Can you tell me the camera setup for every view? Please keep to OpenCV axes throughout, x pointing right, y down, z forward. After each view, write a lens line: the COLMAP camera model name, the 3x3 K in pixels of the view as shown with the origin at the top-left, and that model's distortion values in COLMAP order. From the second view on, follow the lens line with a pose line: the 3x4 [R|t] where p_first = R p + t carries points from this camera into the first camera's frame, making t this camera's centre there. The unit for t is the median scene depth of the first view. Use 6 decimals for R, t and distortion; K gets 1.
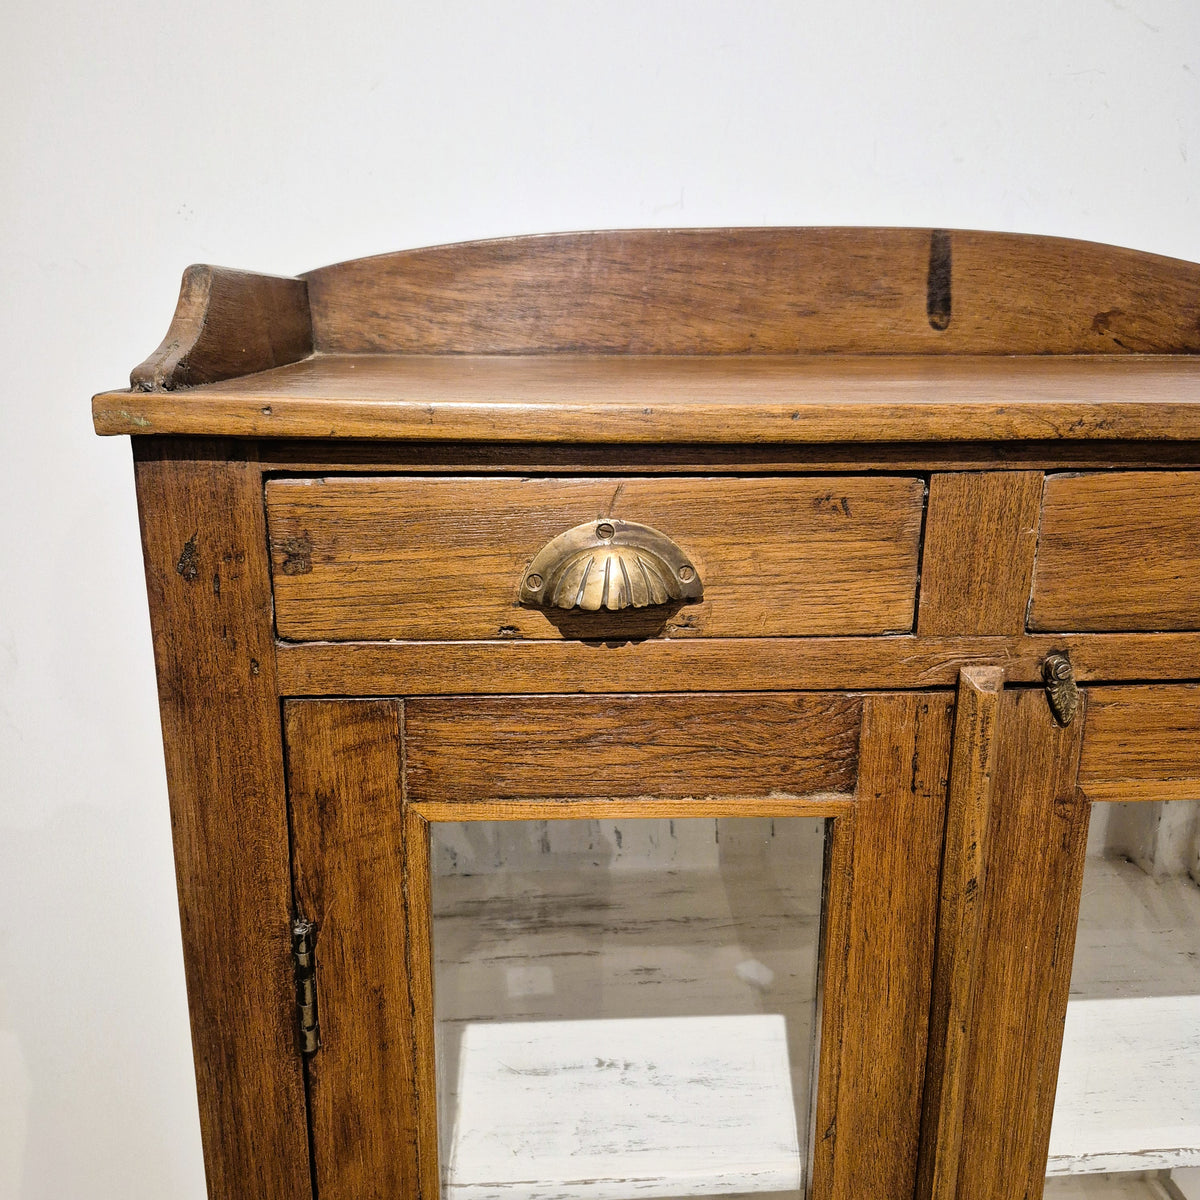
lens RADIAL K [[1081.1, 0, 597.1], [0, 1081.1, 604.5], [0, 0, 1]] dist [0.120756, -0.211601]
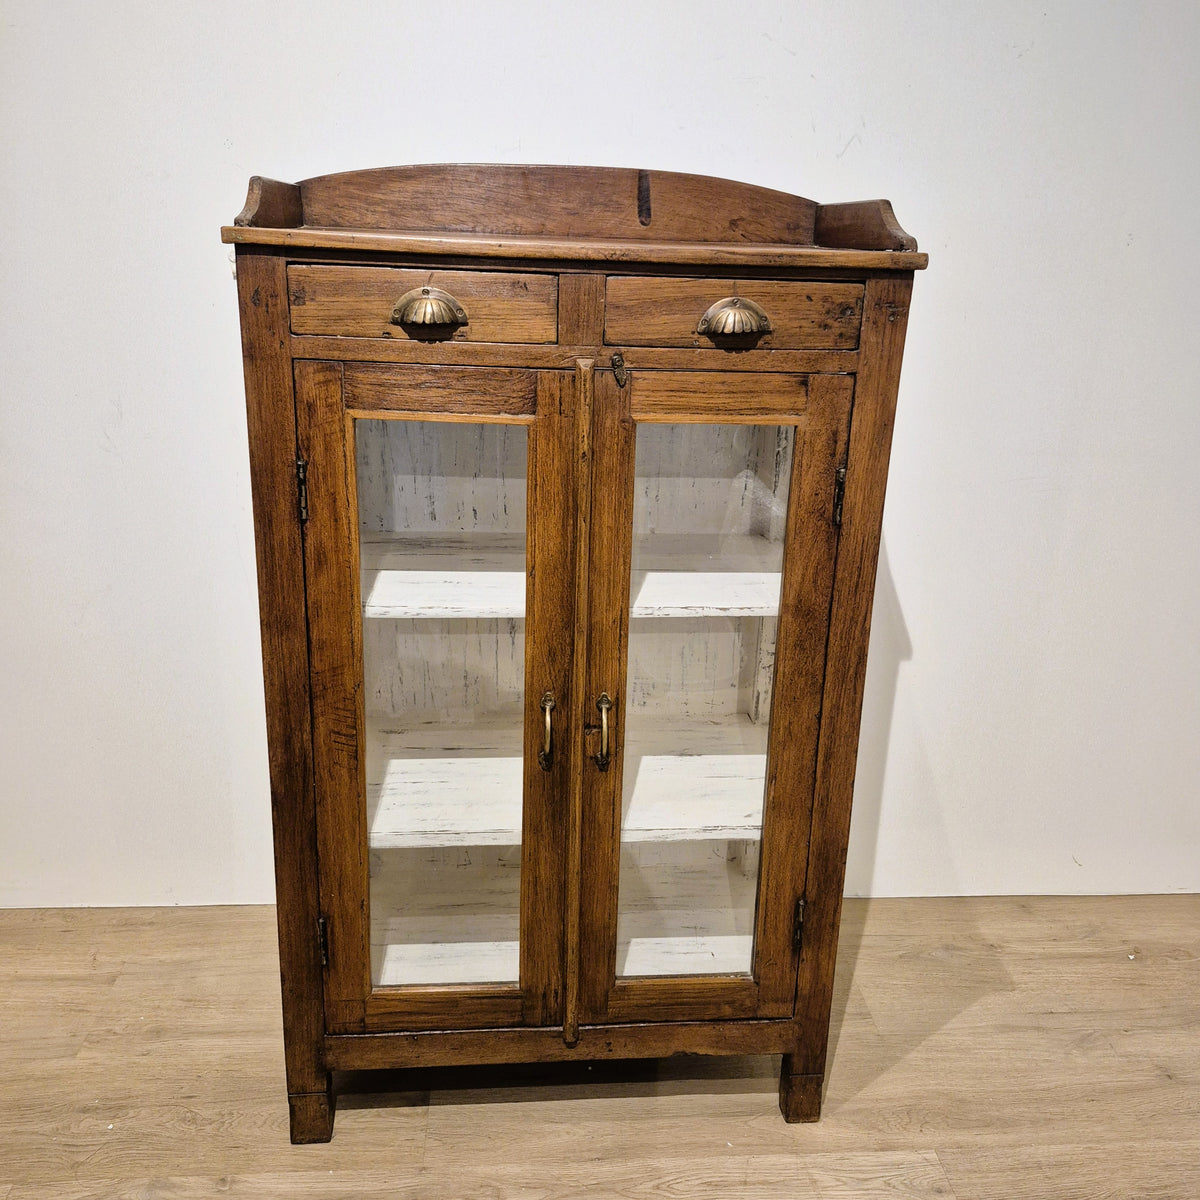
lens RADIAL K [[1128.5, 0, 611.2], [0, 1128.5, 599.5], [0, 0, 1]] dist [0.132777, -0.236759]
pose [[0.999507, 0.022171, 0.022228, 0.362197], [-0.023158, 0.998709, 0.045206, 0.470943], [-0.021197, -0.045699, 0.998730, -1.526064]]
